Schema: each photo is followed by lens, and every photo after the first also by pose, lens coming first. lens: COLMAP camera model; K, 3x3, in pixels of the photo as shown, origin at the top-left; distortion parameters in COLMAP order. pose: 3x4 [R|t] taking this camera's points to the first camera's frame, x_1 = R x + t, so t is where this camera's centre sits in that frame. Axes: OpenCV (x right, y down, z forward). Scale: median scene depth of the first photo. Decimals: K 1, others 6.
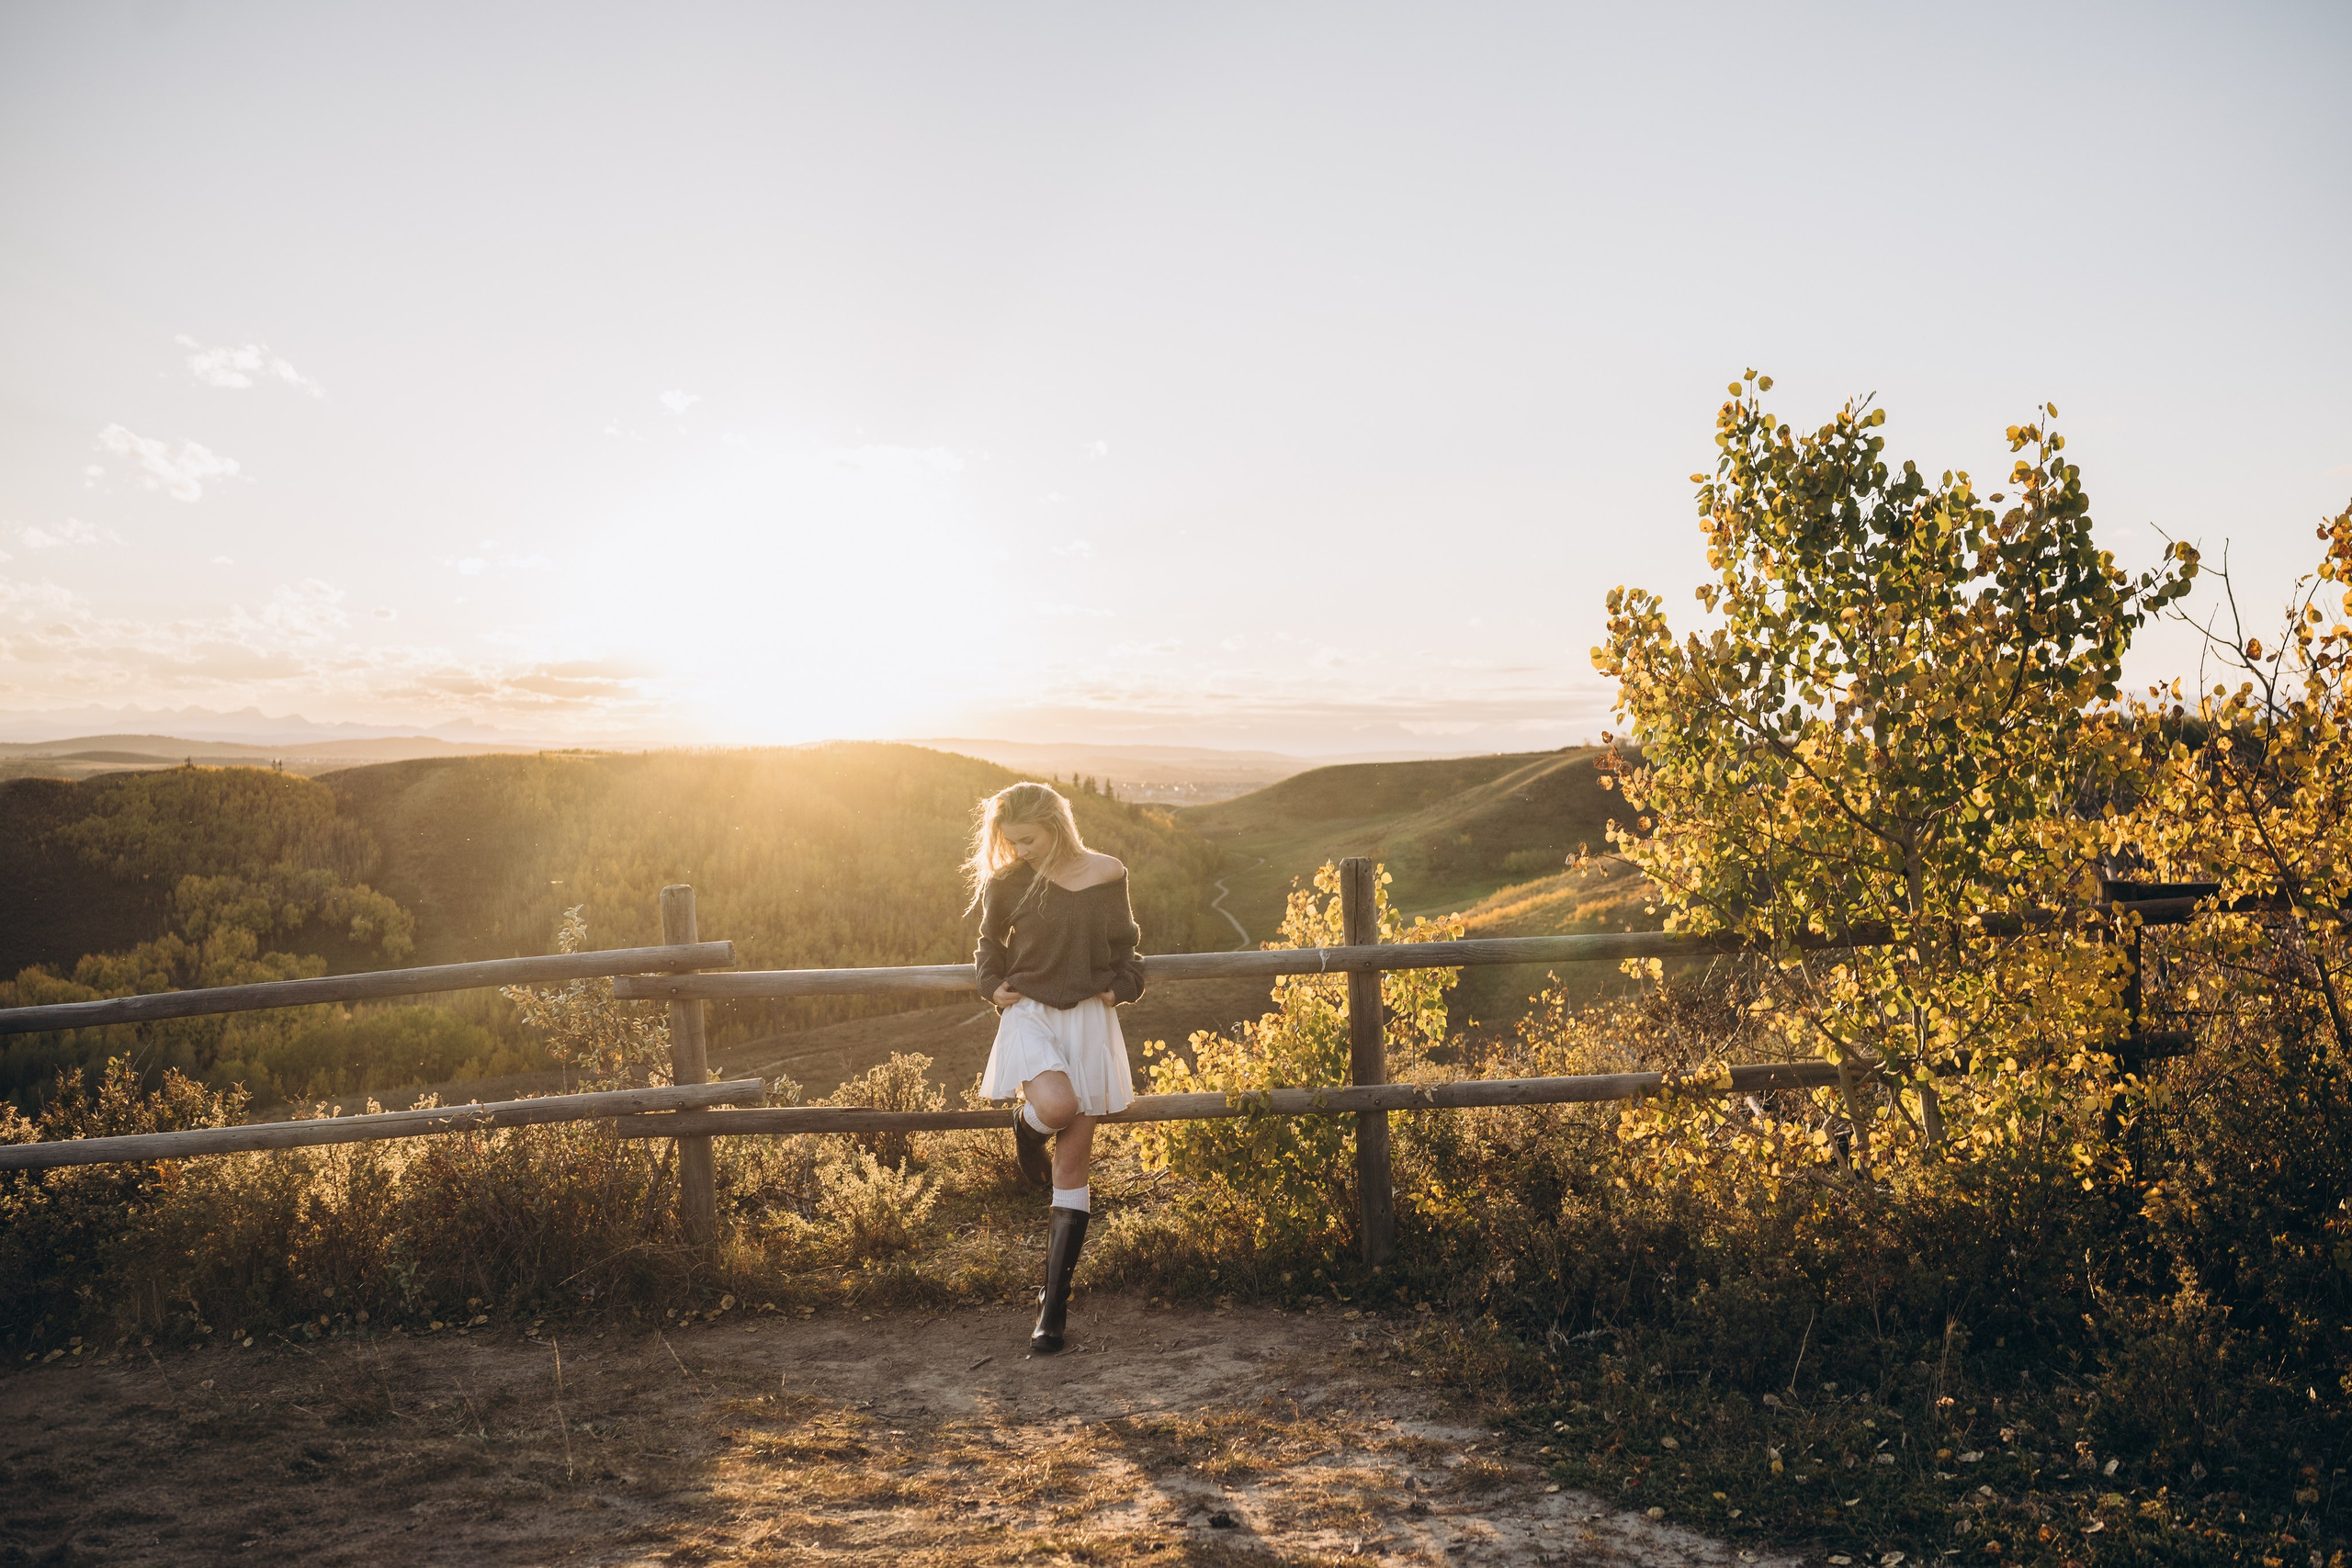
lens RADIAL K [[2243.1, 0, 1166.7], [0, 2243.1, 787.2], [0, 0, 1]] dist [0.008918, 0.000000]
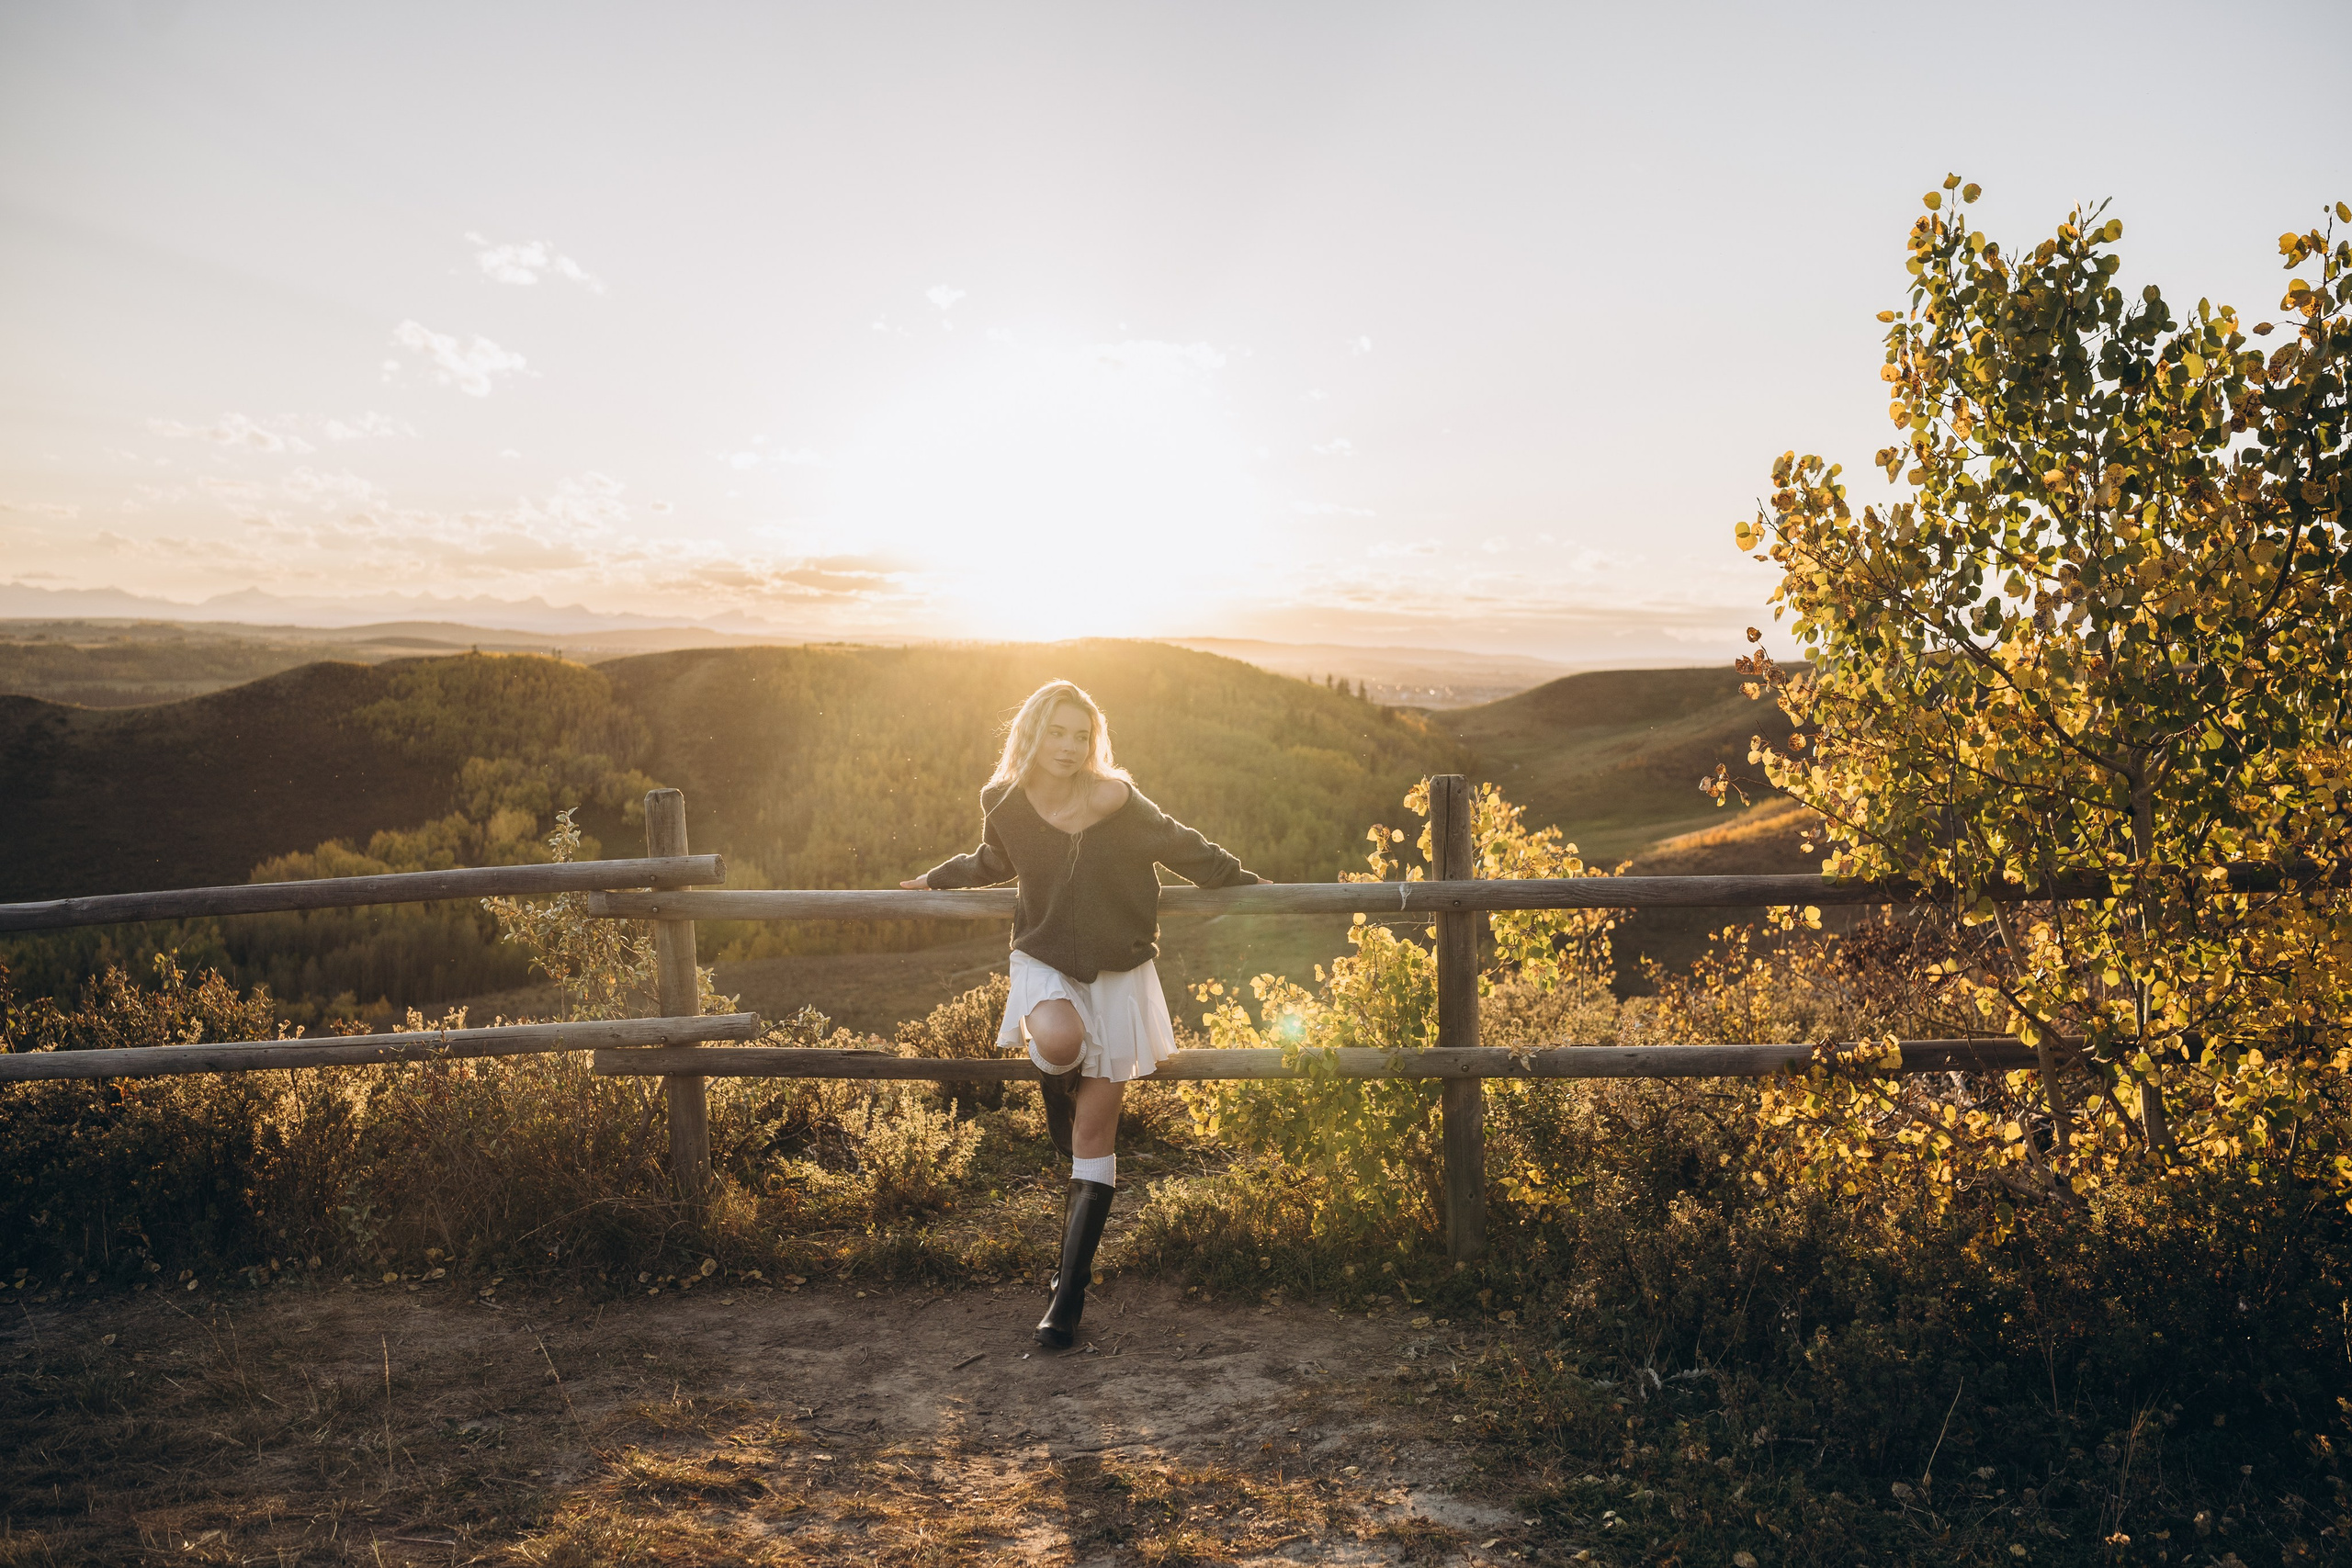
lens RADIAL K [[2243.1, 0, 1166.0], [0, 2243.1, 786.3], [0, 0, 1]] dist [0.008918, 0.000000]
pose [[0.993265, 0.023635, -0.113432, 0.070547], [-0.018646, 0.998820, 0.044847, 0.000008], [0.114359, -0.042430, 0.992533, 0.150486]]
